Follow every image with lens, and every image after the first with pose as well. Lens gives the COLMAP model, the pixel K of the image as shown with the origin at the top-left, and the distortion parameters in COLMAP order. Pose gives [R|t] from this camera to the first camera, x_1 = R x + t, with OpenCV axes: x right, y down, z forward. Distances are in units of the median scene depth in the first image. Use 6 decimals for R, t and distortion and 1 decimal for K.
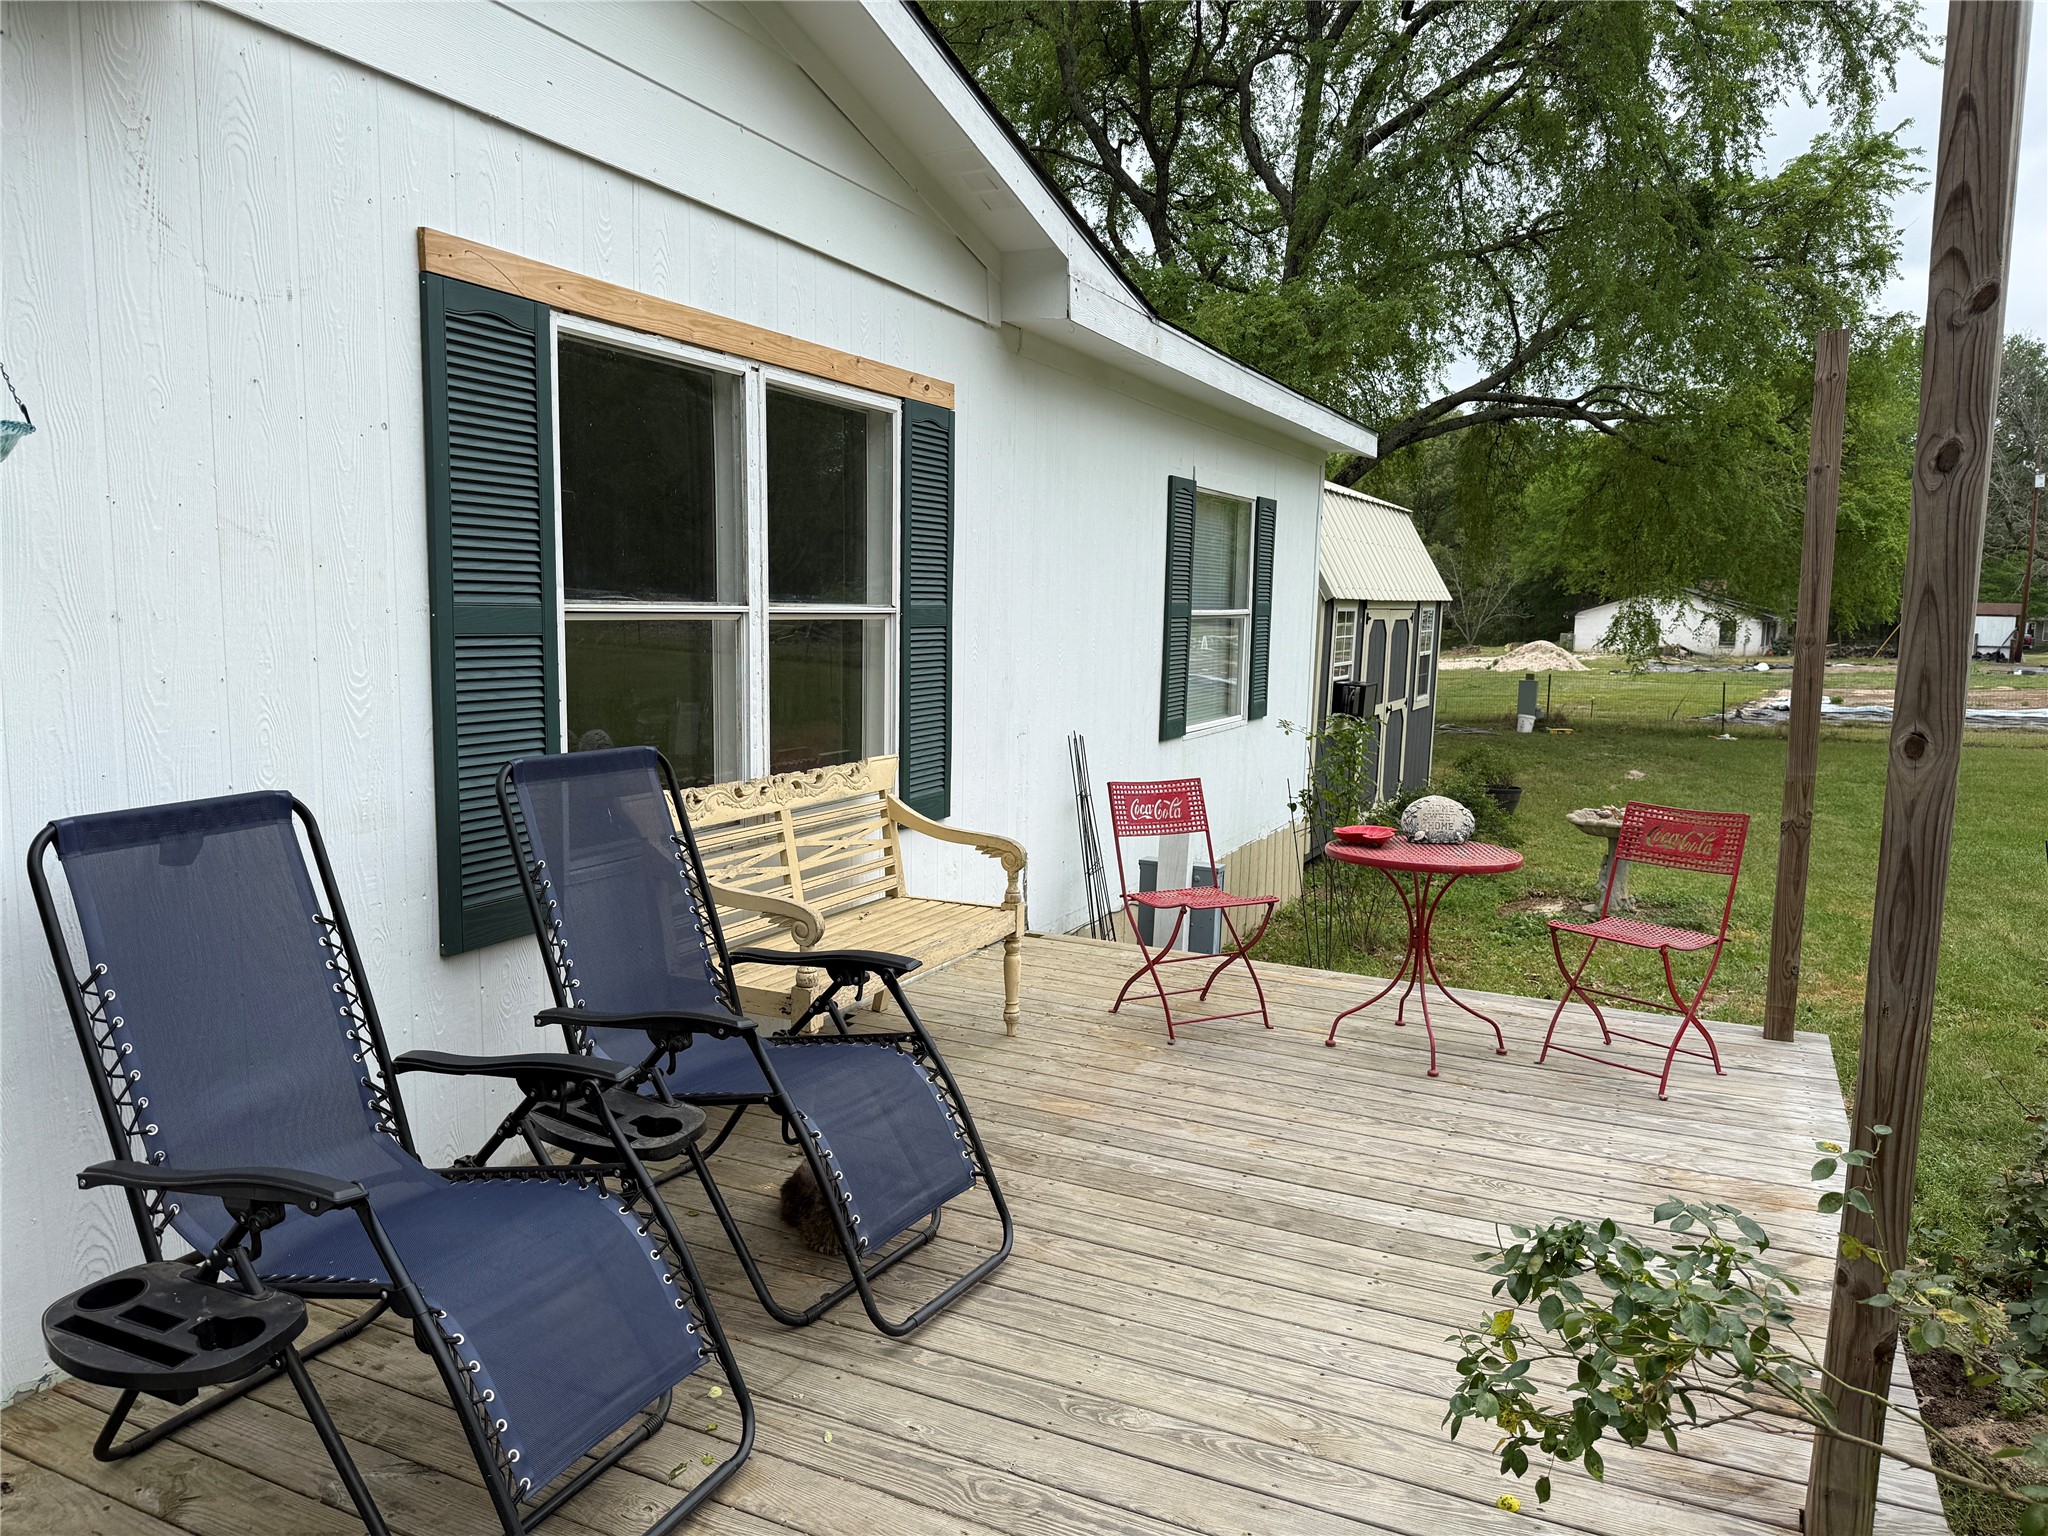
lens RADIAL K [[1441.6, 0, 1015.7], [0, 1441.6, 804.1], [0, 0, 1]] dist [0.014928, 0.001596]
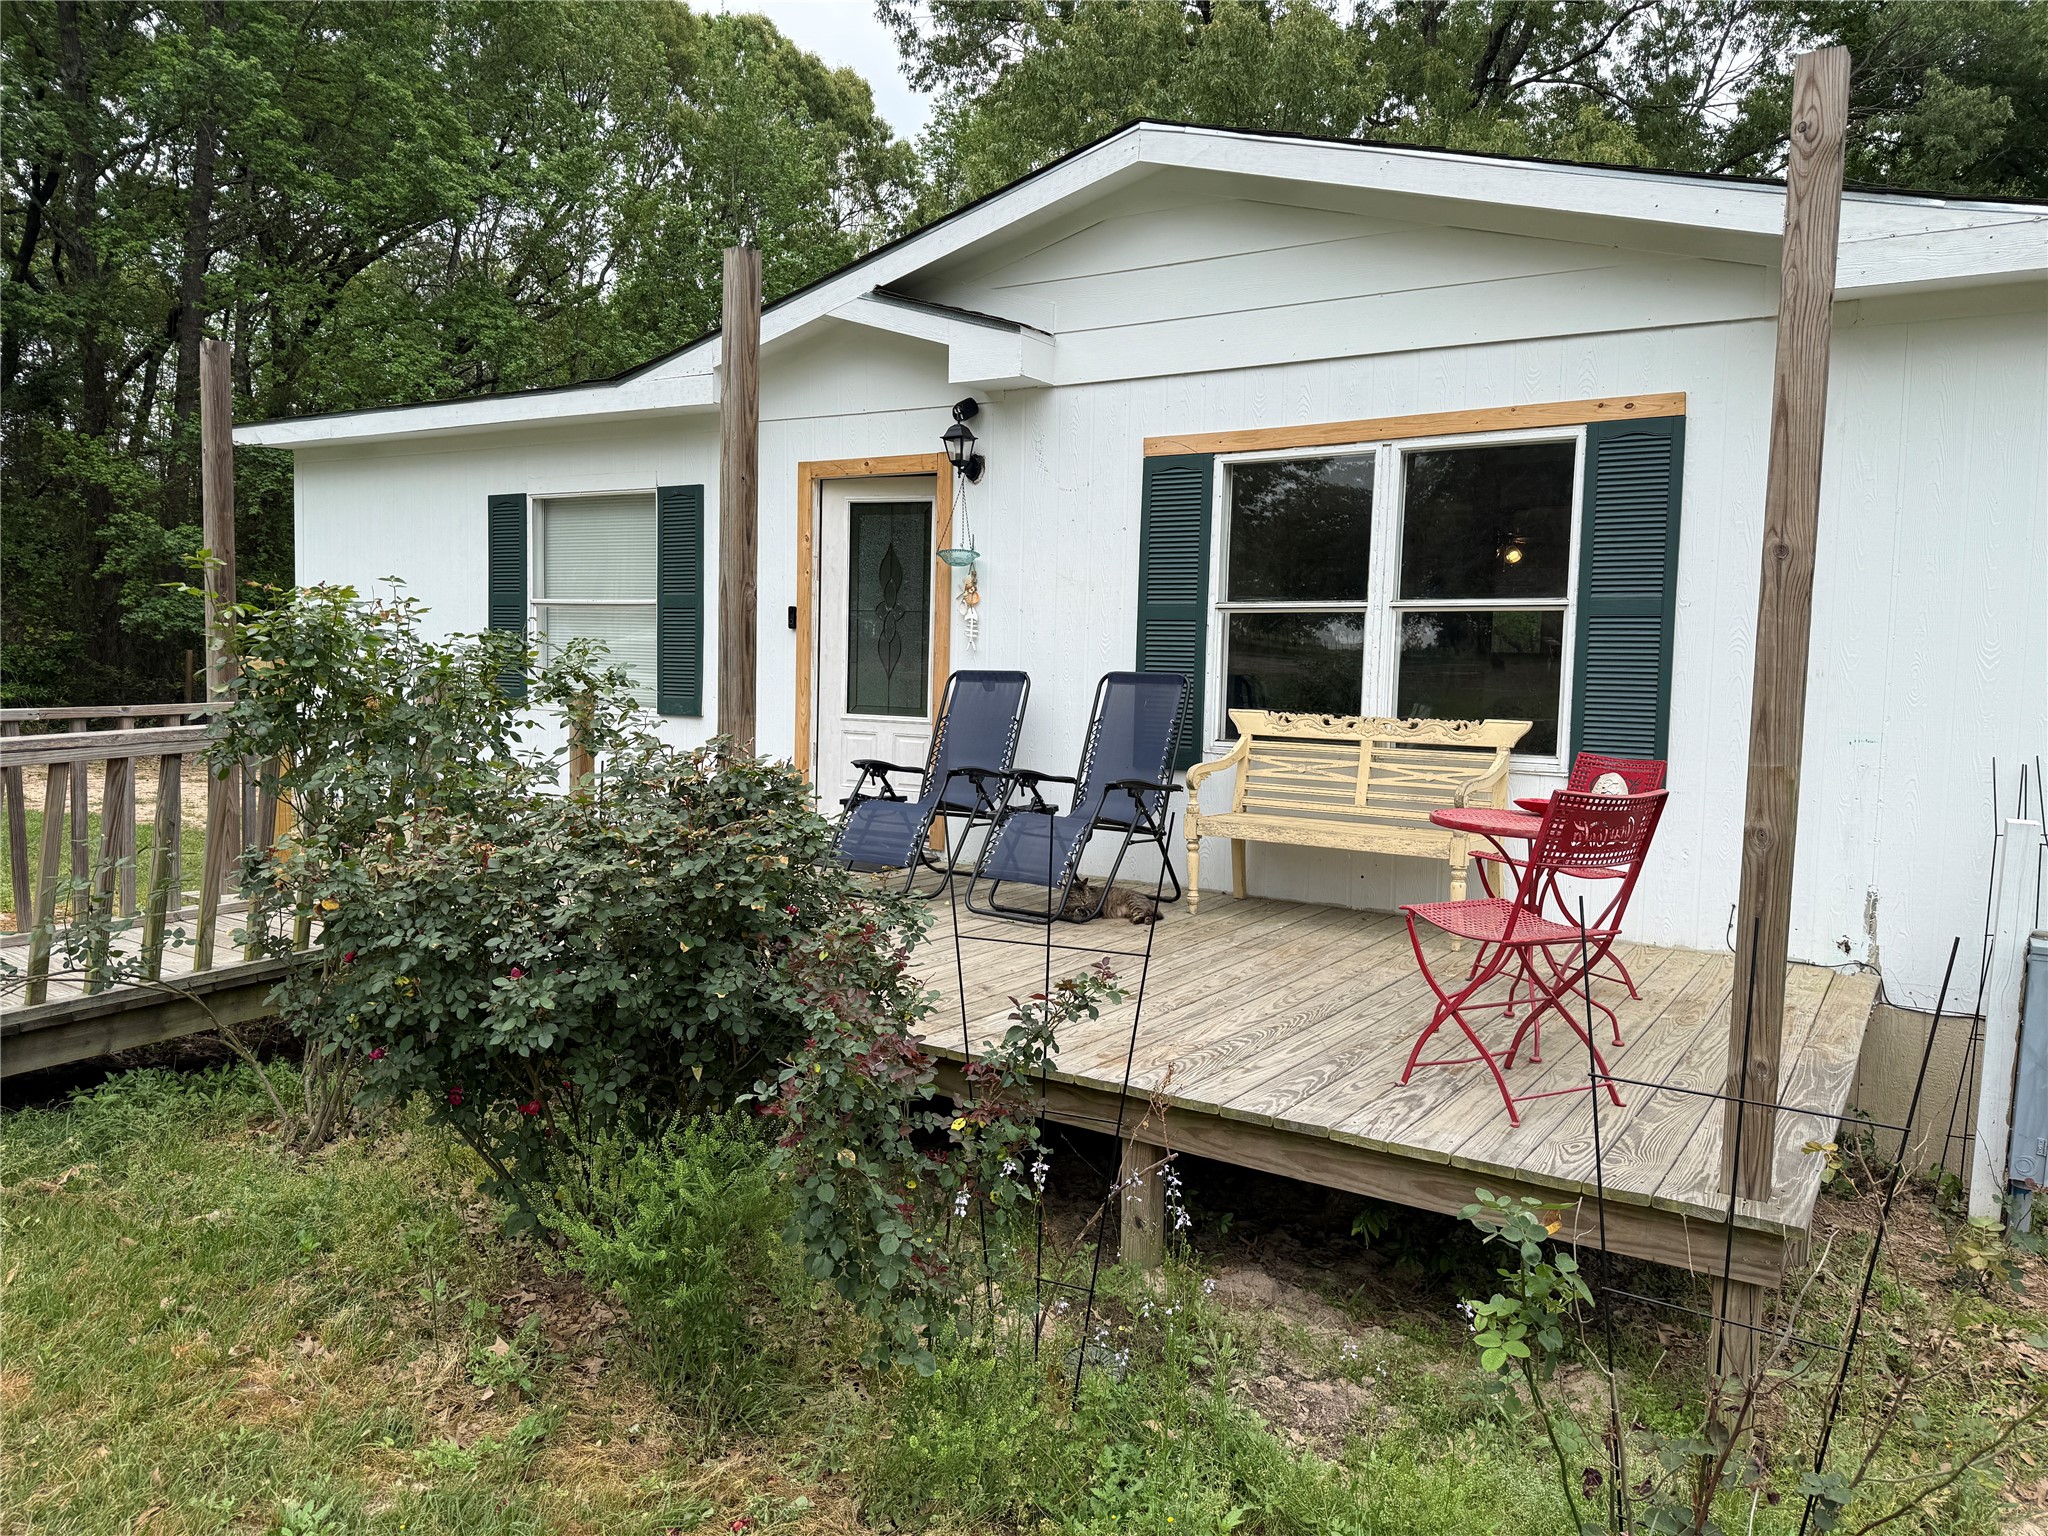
lens RADIAL K [[1445.6, 0, 1024.0], [0, 1445.6, 768.0], [0, 0, 1]] dist [0.104834, 0.000267]
pose [[-0.130750, 0.038223, -0.990678, 1.263130], [-0.173142, 0.983020, 0.060779, 0.002012], [0.976179, 0.179475, -0.121912, 0.797705]]
